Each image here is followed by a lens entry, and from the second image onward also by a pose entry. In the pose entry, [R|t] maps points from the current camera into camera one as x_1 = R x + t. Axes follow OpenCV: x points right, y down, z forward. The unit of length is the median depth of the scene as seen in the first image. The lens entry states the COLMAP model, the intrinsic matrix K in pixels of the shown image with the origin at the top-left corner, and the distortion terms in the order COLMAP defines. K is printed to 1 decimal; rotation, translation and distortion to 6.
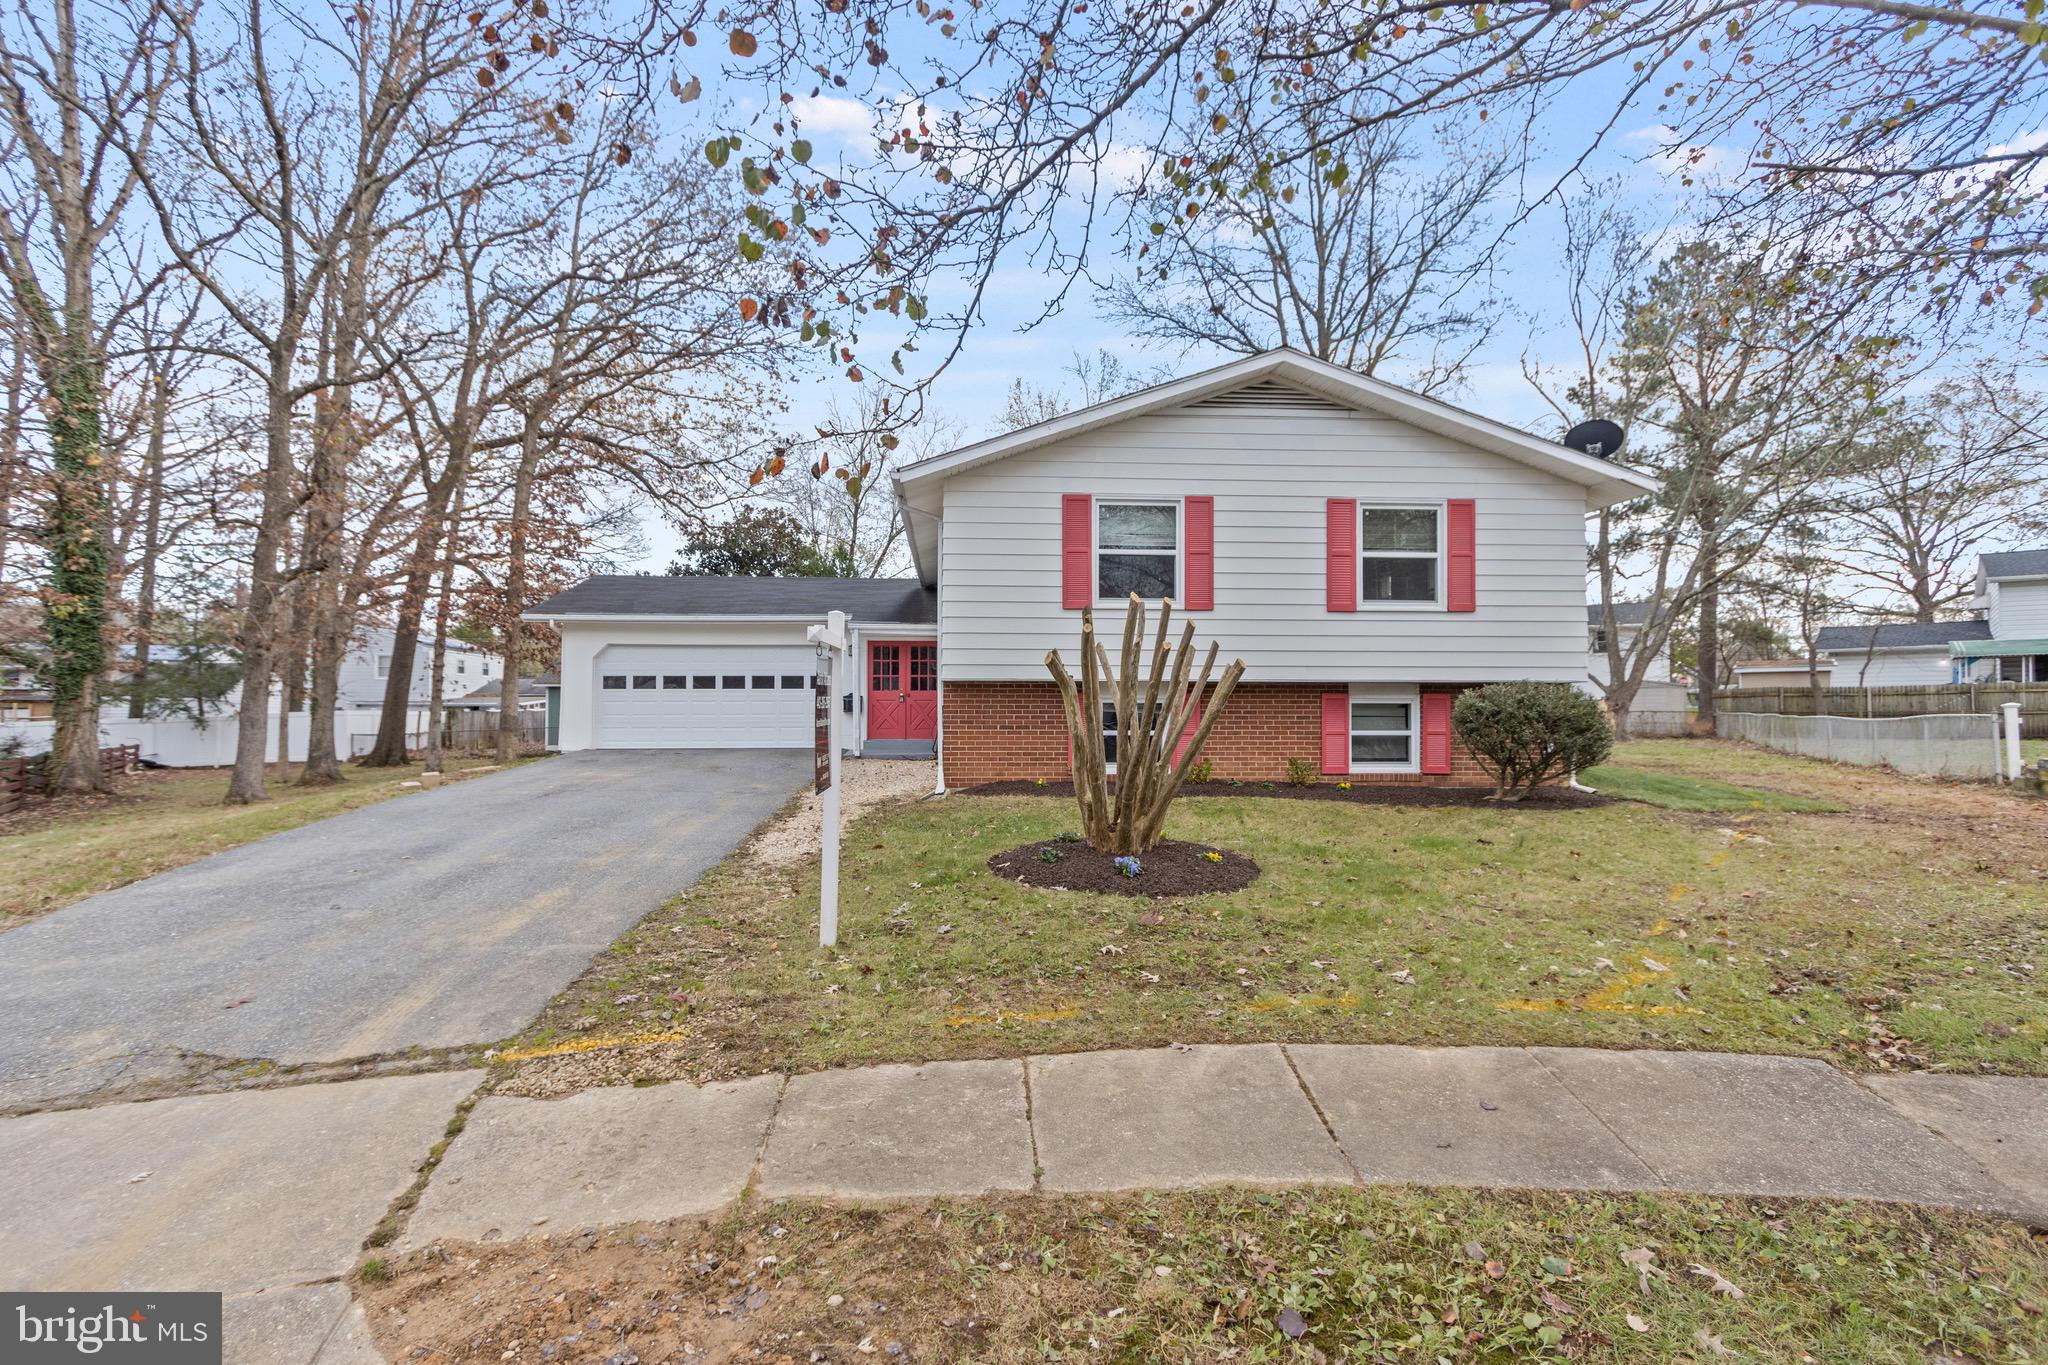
lens RADIAL K [[958.2, 0, 1025.6], [0, 958.2, 663.6], [0, 0, 1]] dist [0.002467, 0.000443]
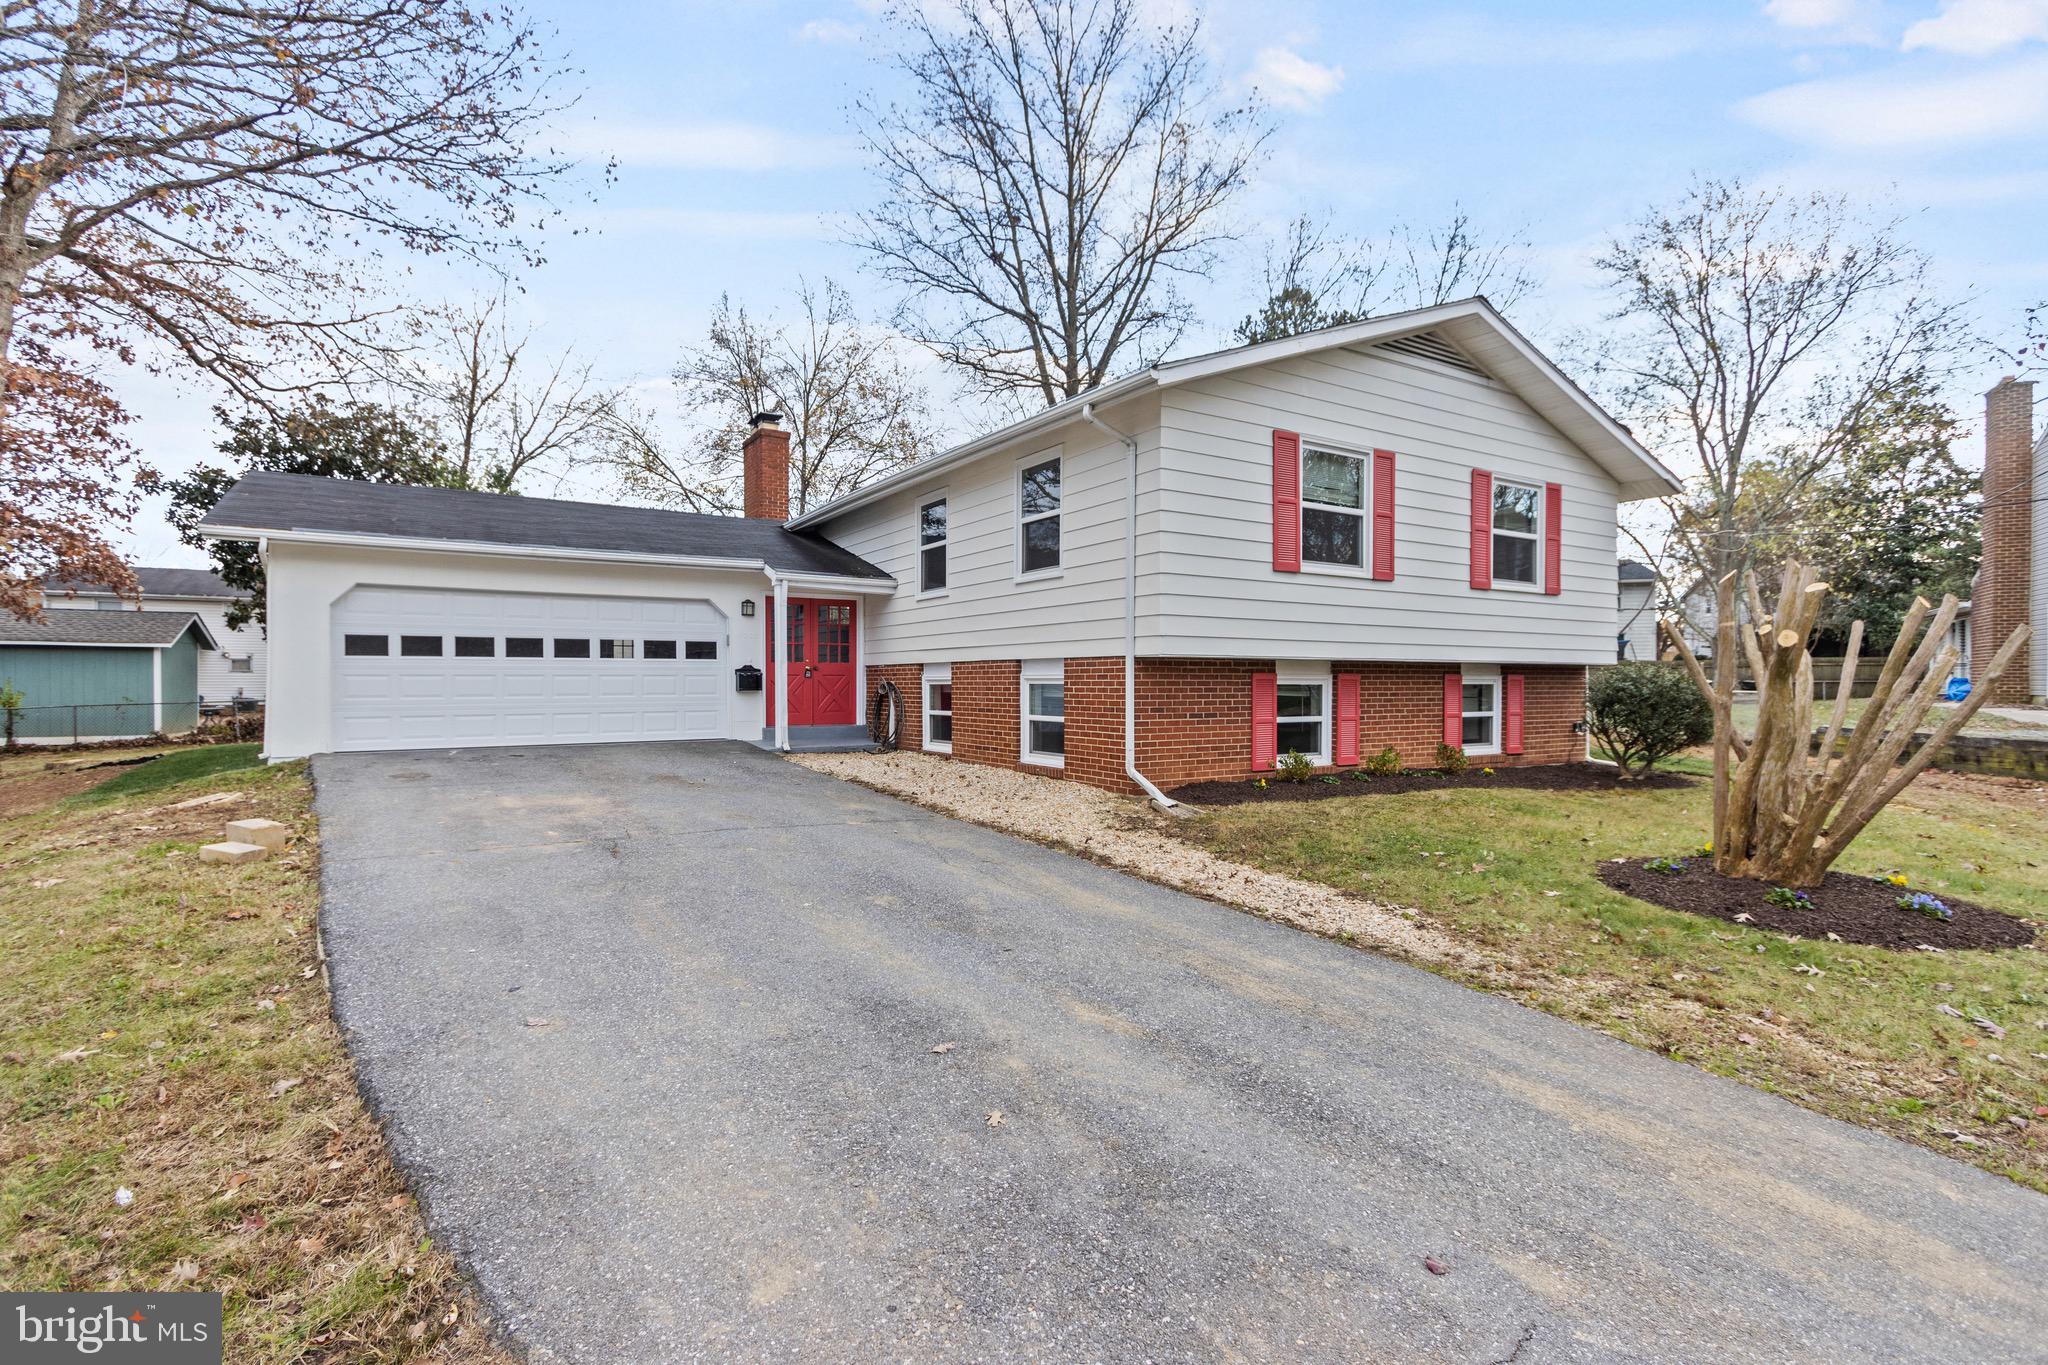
lens RADIAL K [[958.2, 0, 1025.6], [0, 958.2, 663.6], [0, 0, 1]] dist [0.002467, 0.000443]
pose [[0.880591, 0.009945, 0.473773, -0.521637], [-0.025336, 0.999338, 0.026114, 0.006561], [-0.473199, -0.034999, 0.880260, 0.367448]]
